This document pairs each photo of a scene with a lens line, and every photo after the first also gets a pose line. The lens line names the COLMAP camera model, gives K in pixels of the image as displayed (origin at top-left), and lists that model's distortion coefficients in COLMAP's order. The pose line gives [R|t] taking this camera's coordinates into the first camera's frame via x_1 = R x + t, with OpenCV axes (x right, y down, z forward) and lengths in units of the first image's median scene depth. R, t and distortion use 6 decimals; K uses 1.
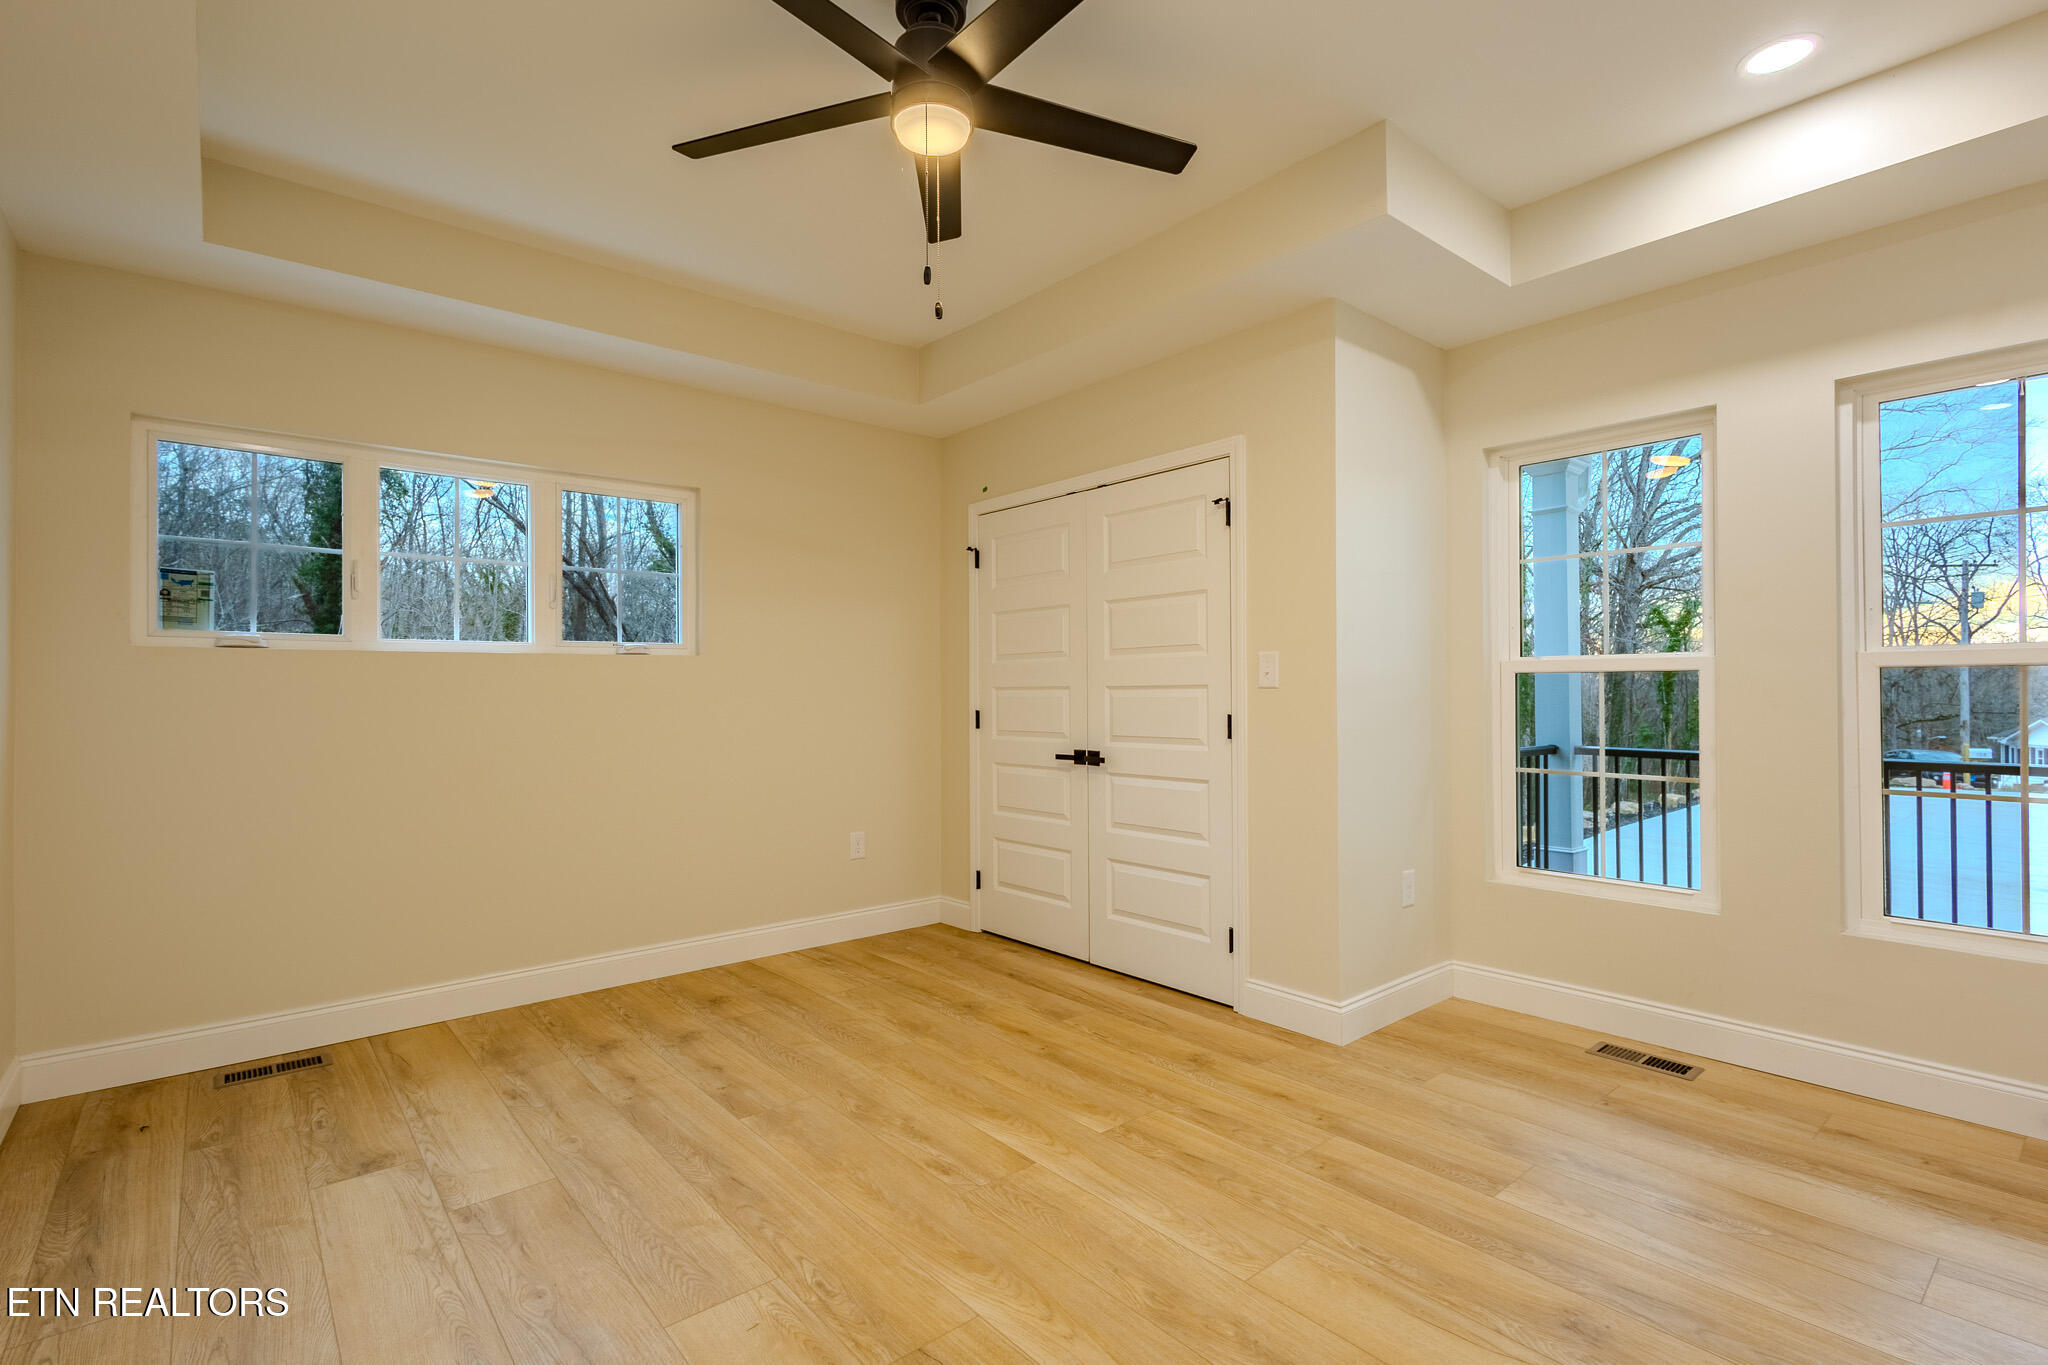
lens RADIAL K [[931.1, 0, 1027.6], [0, 931.1, 682.3], [0, 0, 1]] dist [0.013355, -0.002576]
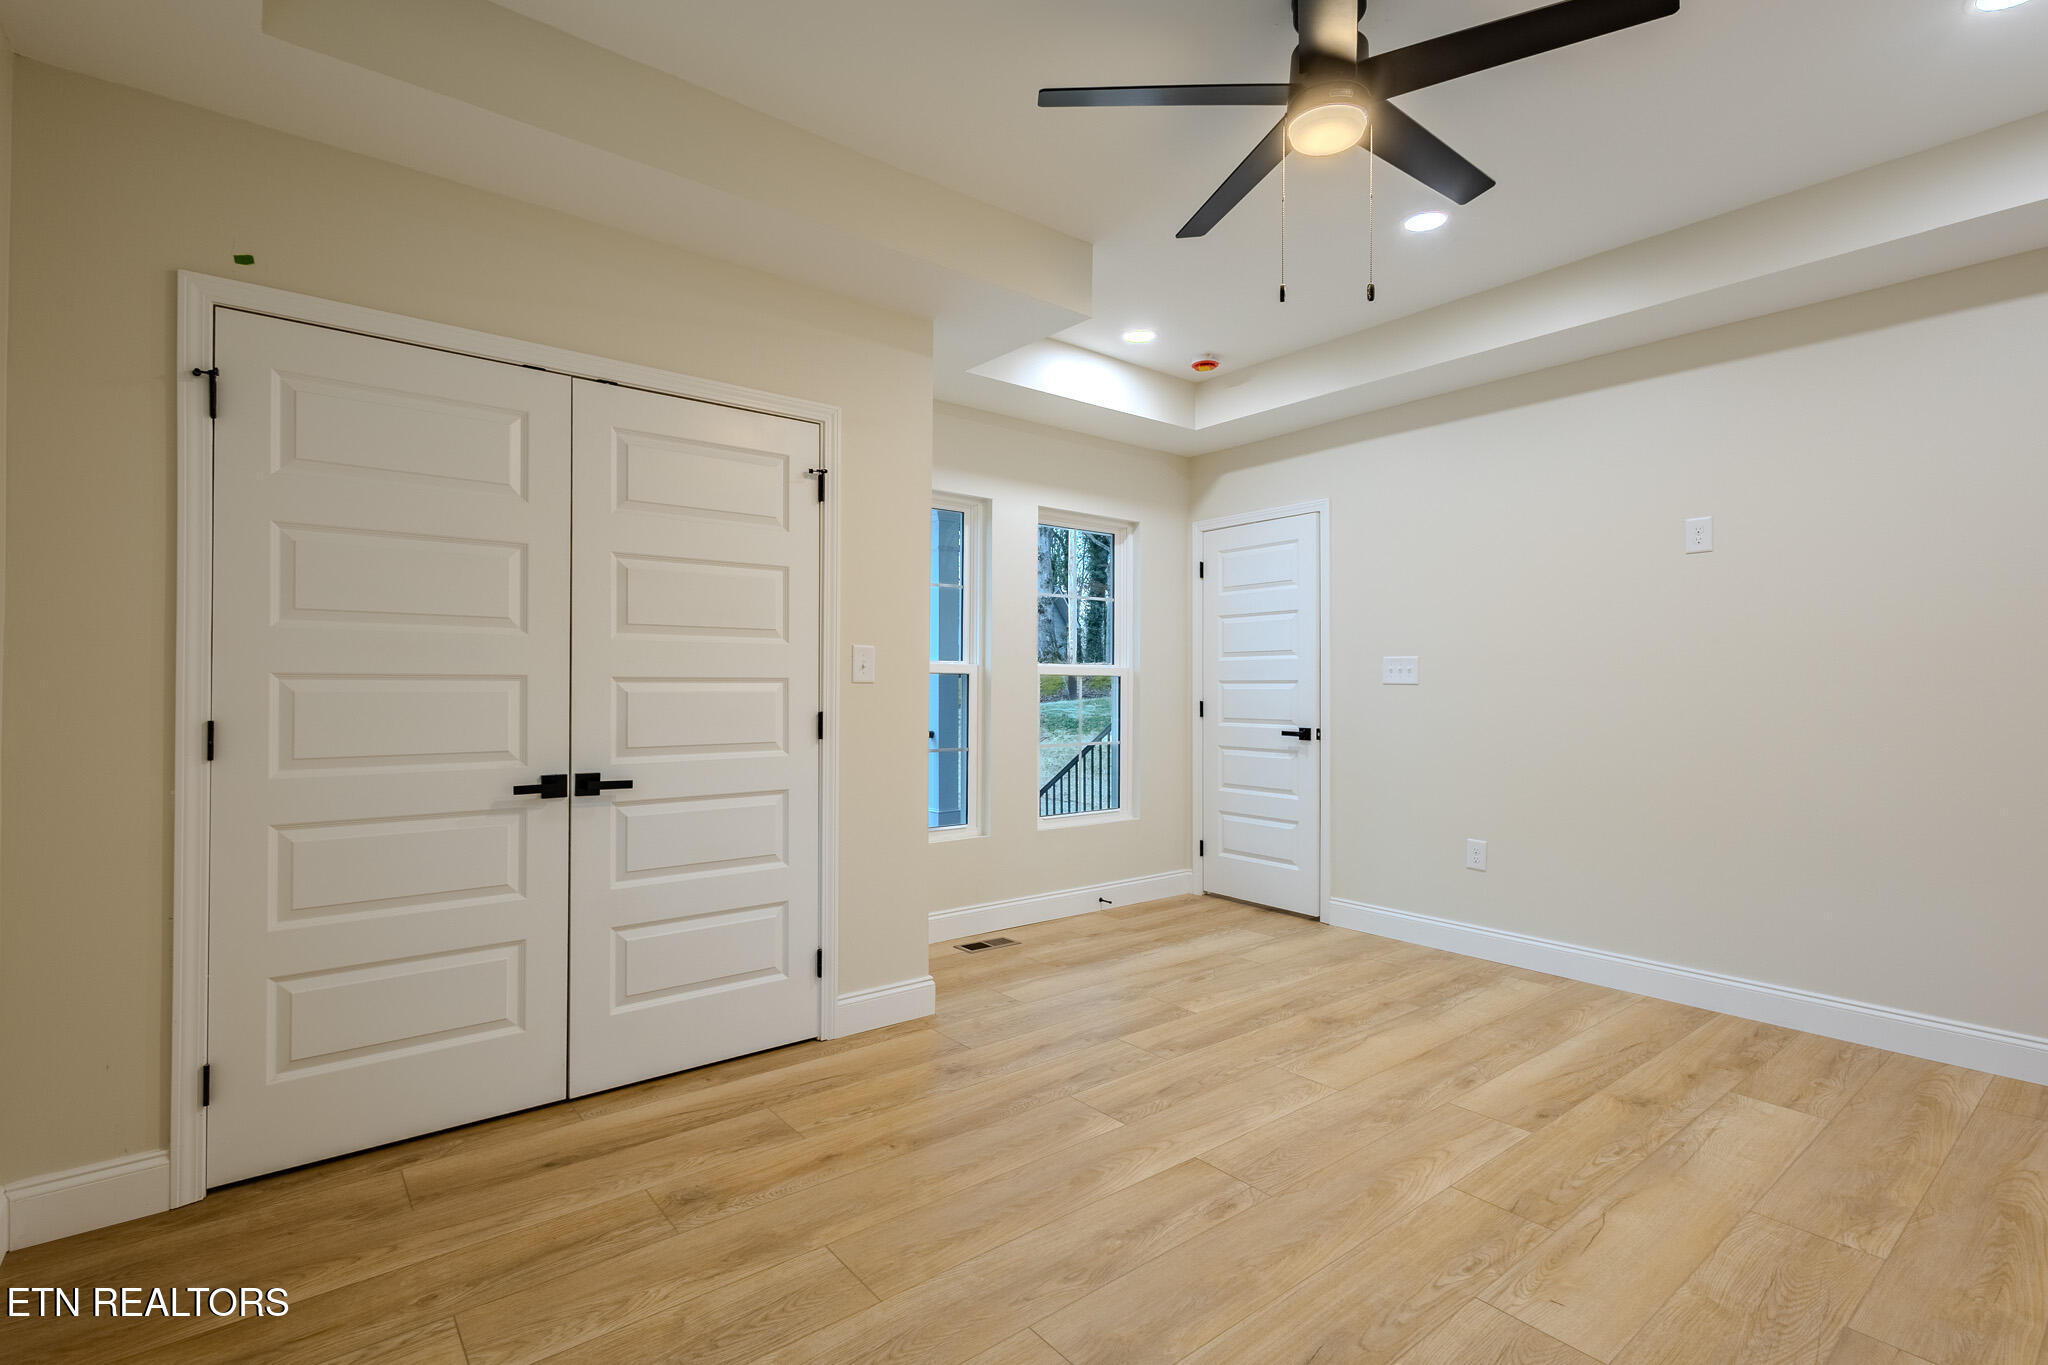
lens RADIAL K [[931.1, 0, 1023.7], [0, 931.1, 680.8], [0, 0, 1]] dist [0.013355, -0.002576]
pose [[0.050336, 0.017853, 0.998573, -0.766404], [-0.011486, 0.999784, -0.017296, 0.021322], [-0.998666, -0.010599, 0.050530, 0.870772]]
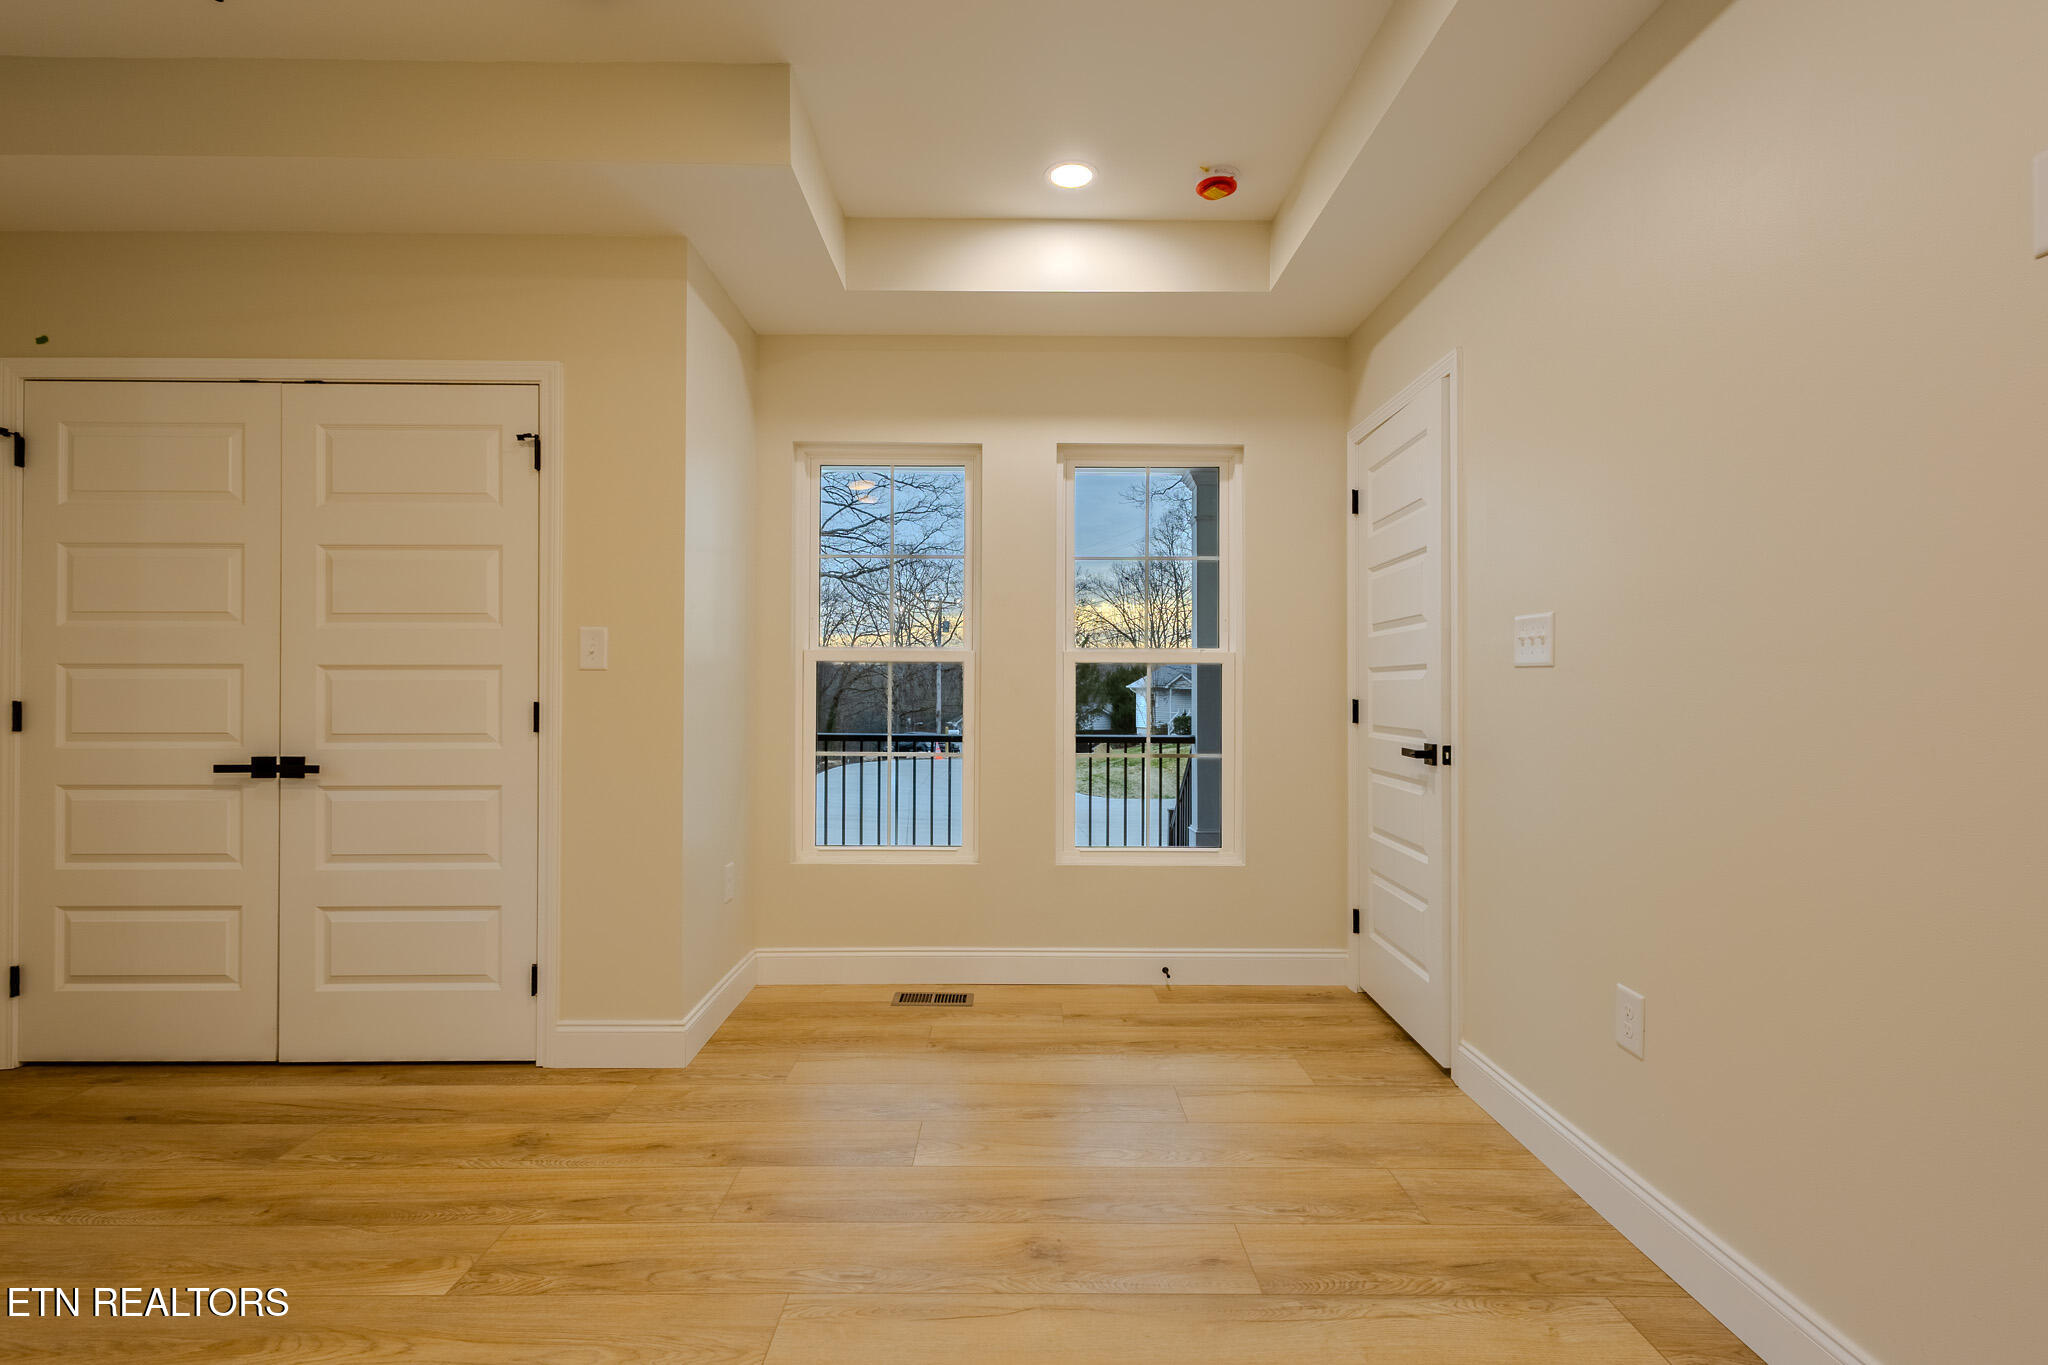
lens RADIAL K [[931.1, 0, 997.1], [0, 931.1, 679.7], [0, 0, 1]] dist [0.013355, -0.002576]
pose [[0.651975, 0.015362, 0.758085, -0.158381], [-0.015863, 0.999852, -0.006619, 0.016445], [-0.758074, -0.007710, 0.652123, 0.189214]]
